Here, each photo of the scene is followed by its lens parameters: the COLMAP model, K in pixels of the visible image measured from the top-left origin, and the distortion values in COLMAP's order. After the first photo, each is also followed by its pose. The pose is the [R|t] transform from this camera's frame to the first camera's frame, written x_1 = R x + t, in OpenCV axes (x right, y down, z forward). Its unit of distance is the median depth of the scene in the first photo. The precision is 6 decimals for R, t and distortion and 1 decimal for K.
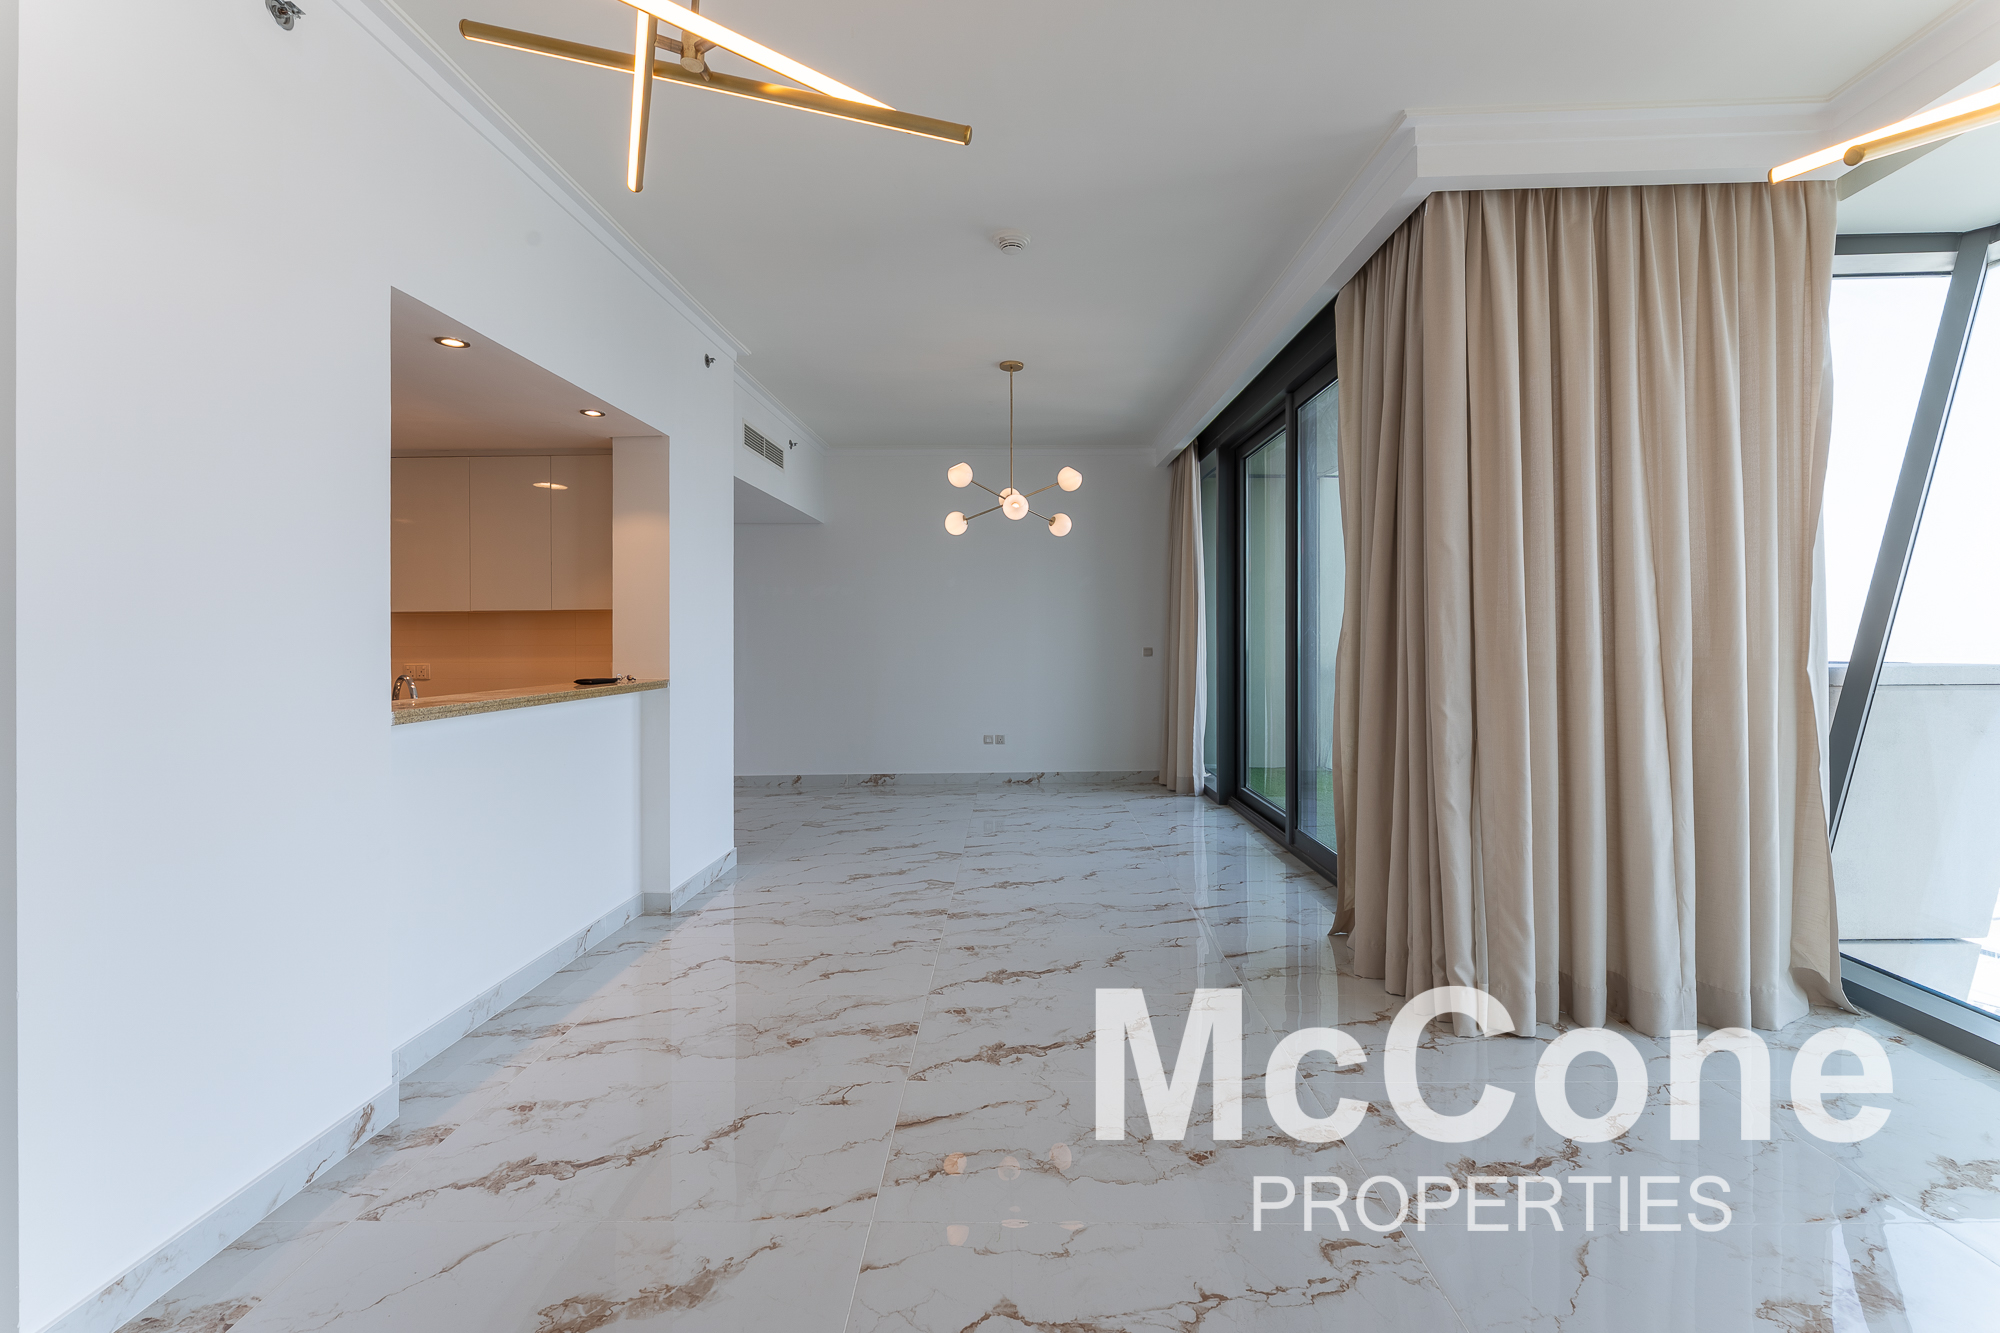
lens RADIAL K [[819.6, 0, 1011.6], [0, 819.6, 626.9], [0, 0, 1]] dist [-0.000895, -0.000256]
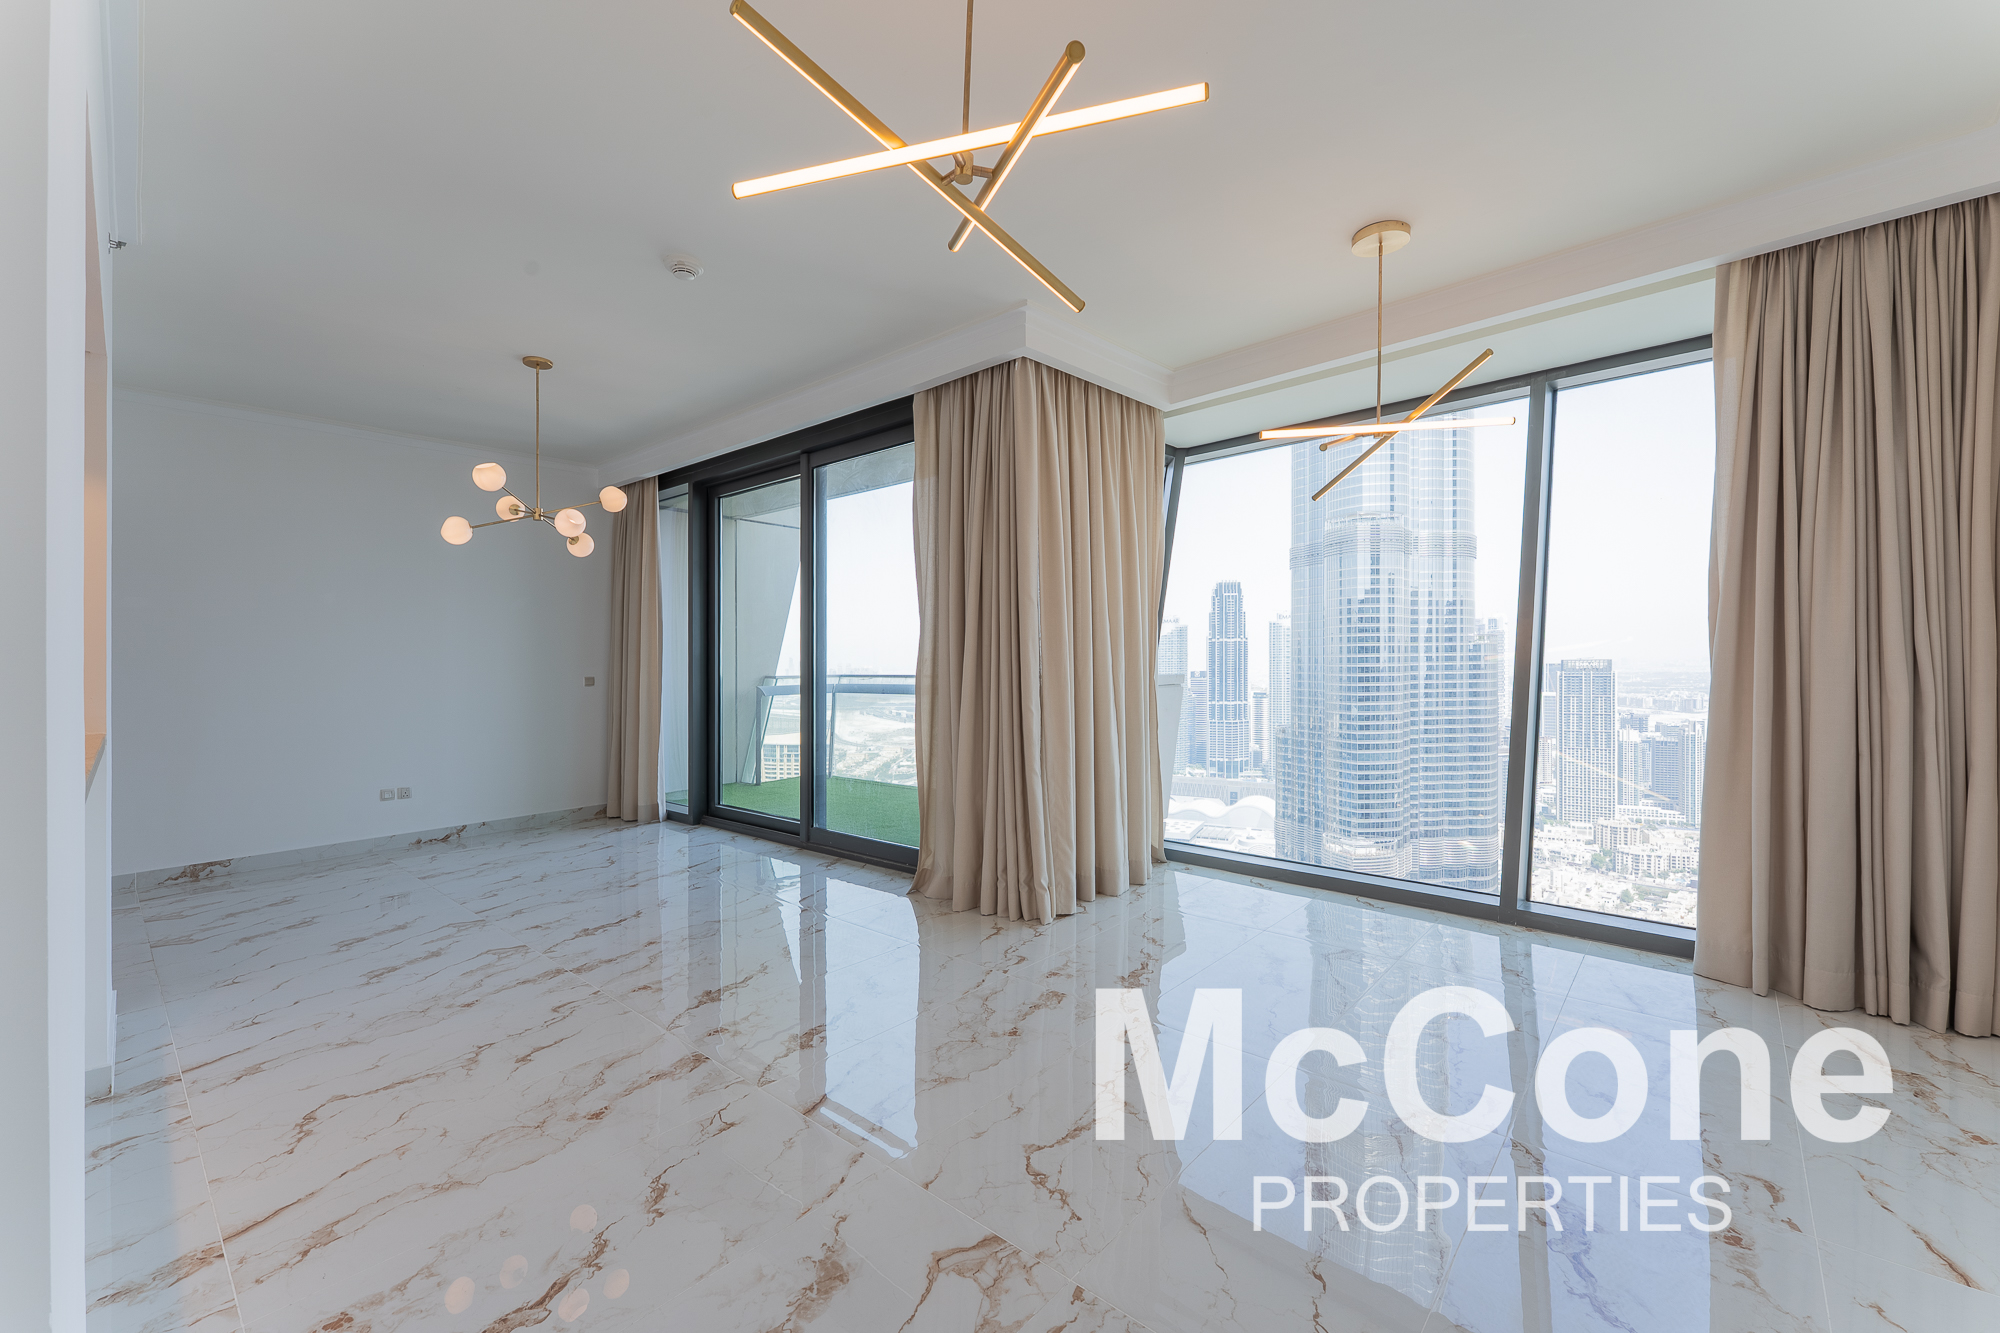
lens RADIAL K [[811.0, 0, 981.7], [0, 811.0, 650.4], [0, 0, 1]] dist [-0.002832, -0.000153]
pose [[0.667651, 0.003280, 0.744467, -0.450958], [0.002469, 0.999975, -0.006620, 0.004557], [-0.744471, 0.006258, 0.667626, 0.065592]]
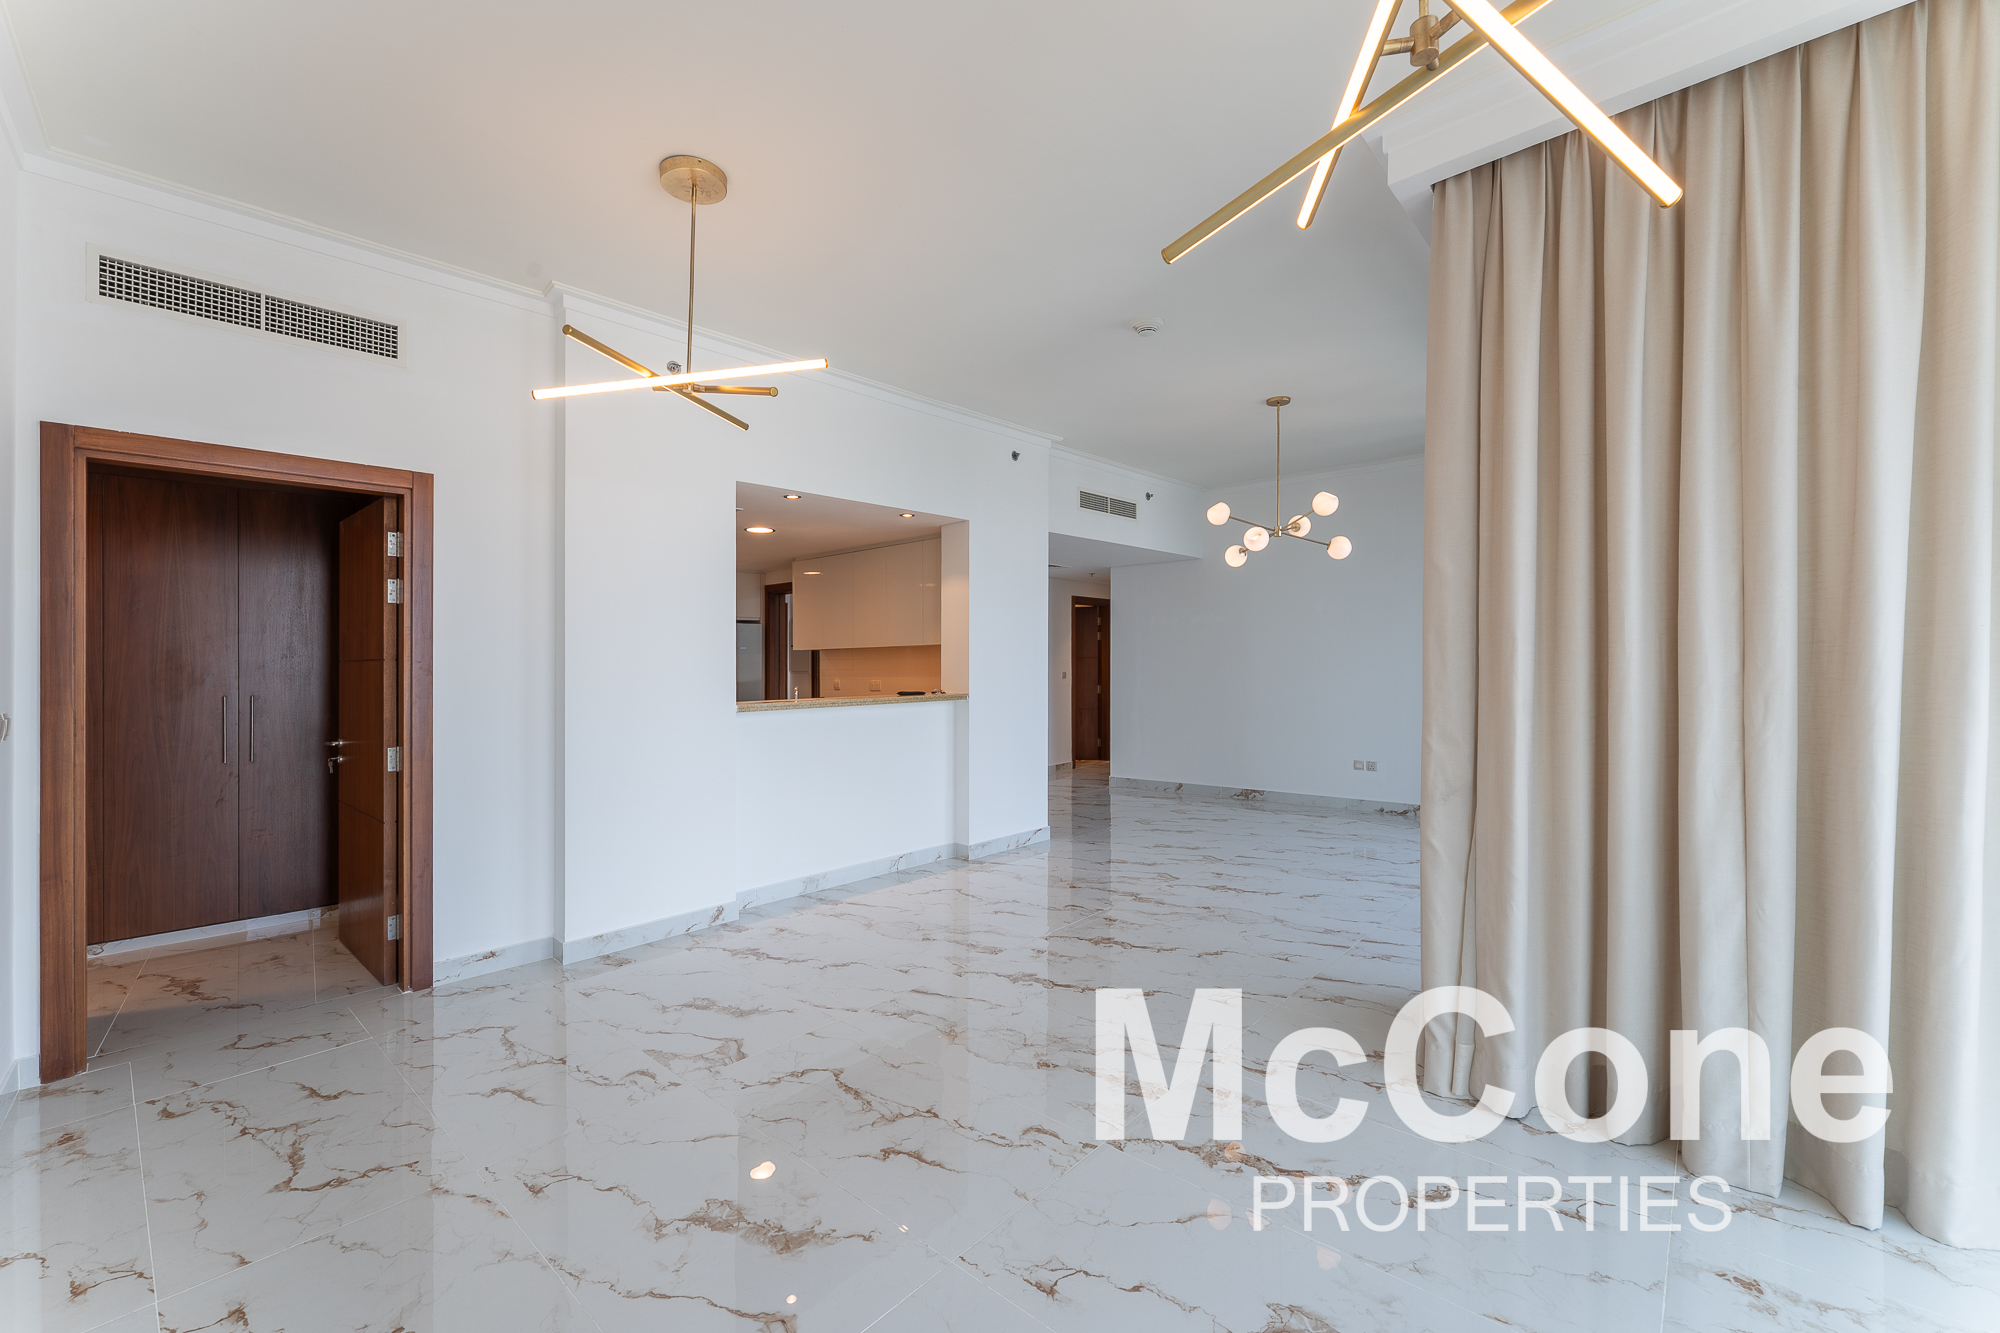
lens RADIAL K [[813.2, 0, 1008.0], [0, 813.2, 635.9], [0, 0, 1]] dist [0.000839, 0.000097]
pose [[0.756293, -0.024453, -0.653776, 0.571512], [0.014474, 0.999682, -0.020648, -0.004675], [0.654073, 0.006154, 0.756406, -0.011183]]
